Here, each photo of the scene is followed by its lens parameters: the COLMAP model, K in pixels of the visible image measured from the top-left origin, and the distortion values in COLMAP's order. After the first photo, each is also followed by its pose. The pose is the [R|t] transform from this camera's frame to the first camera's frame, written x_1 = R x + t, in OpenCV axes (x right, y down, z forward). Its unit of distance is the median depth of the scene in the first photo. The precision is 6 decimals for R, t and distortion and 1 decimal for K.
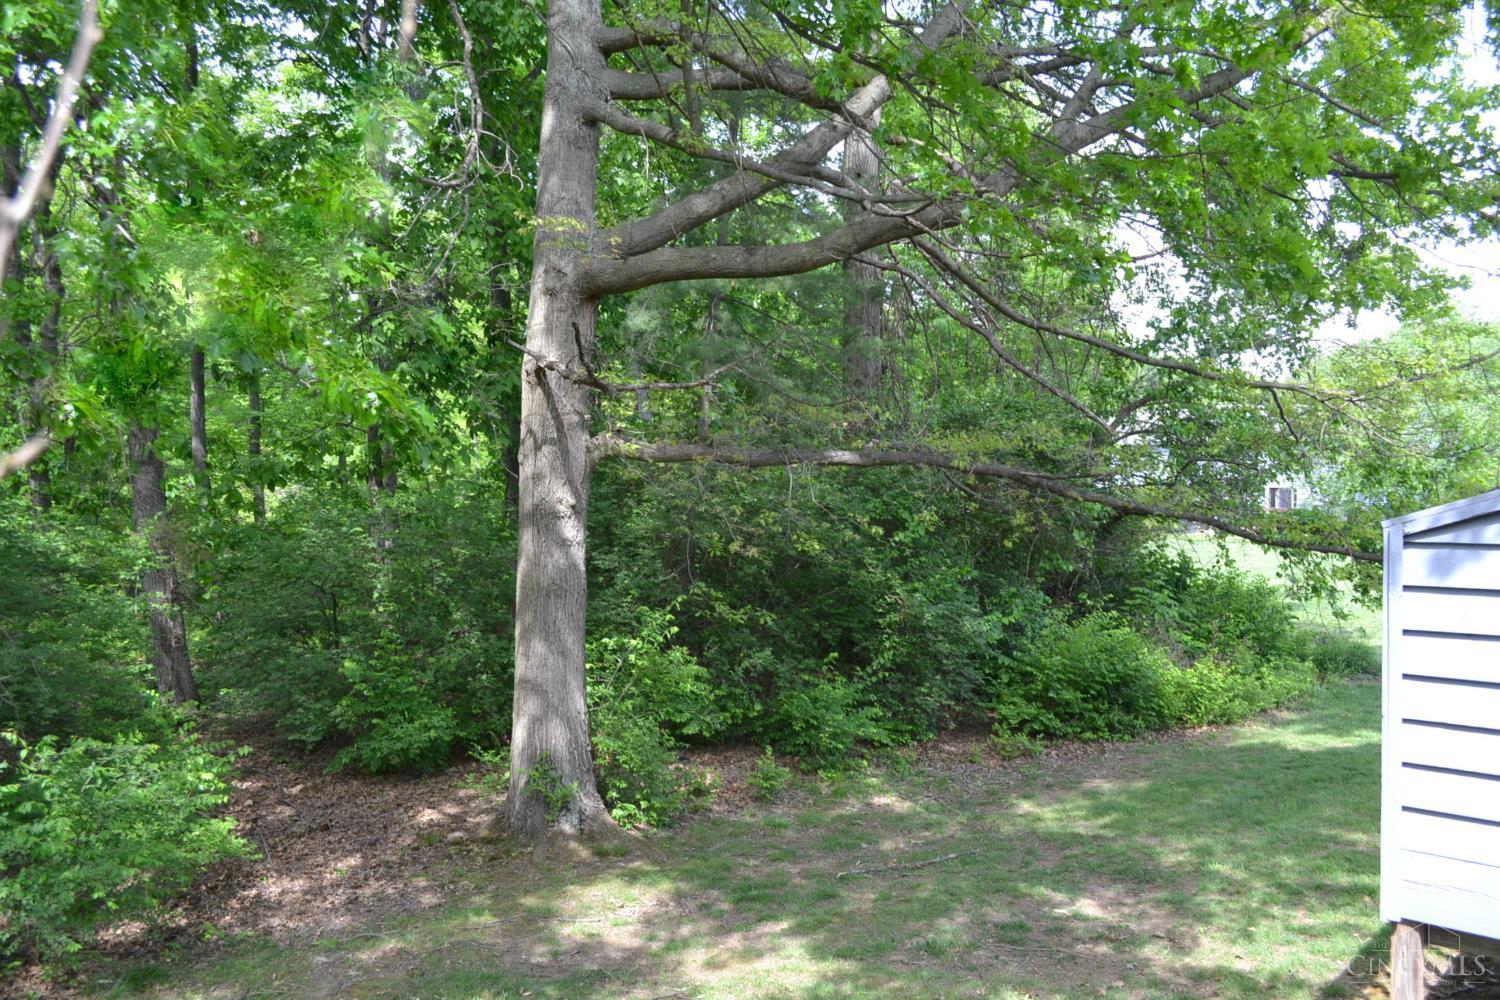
lens RADIAL K [[1187.9, 0, 750.0], [0, 1187.9, 500.0], [0, 0, 1]] dist [-0.006159, 0.009033]
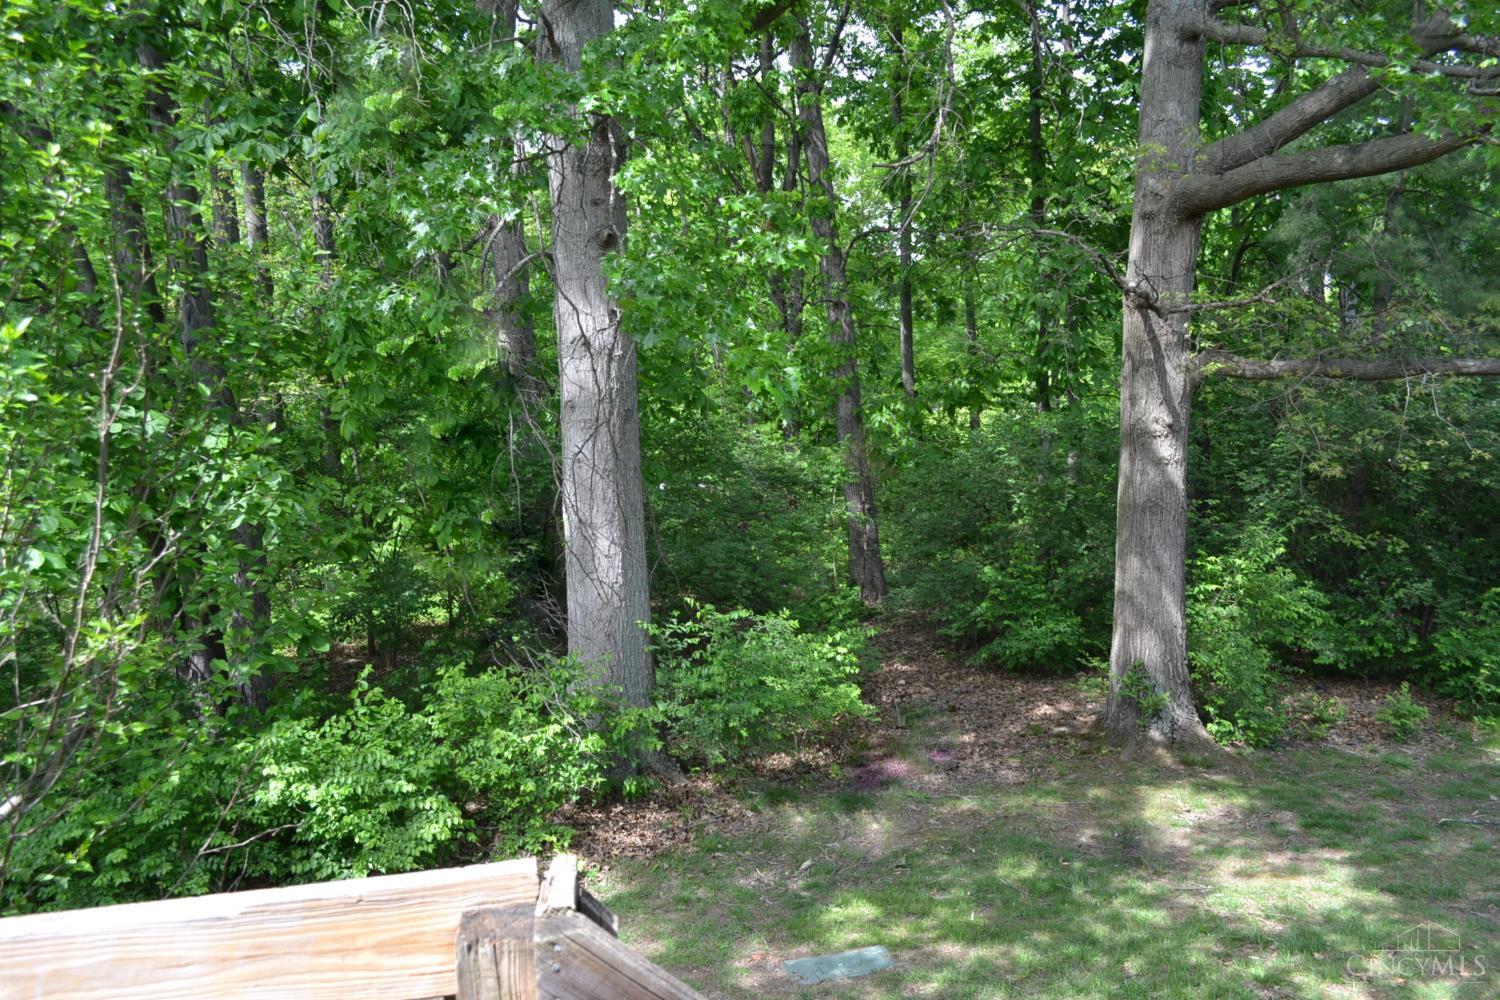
lens RADIAL K [[1187.6, 0, 750.0], [0, 1187.6, 500.0], [0, 0, 1]] dist [-0.015288, 0.009775]
pose [[0.822603, 0.021696, -0.568201, 0.134495], [0.016654, 0.997924, 0.062215, -0.000610], [0.568372, -0.060642, 0.820534, -0.044986]]
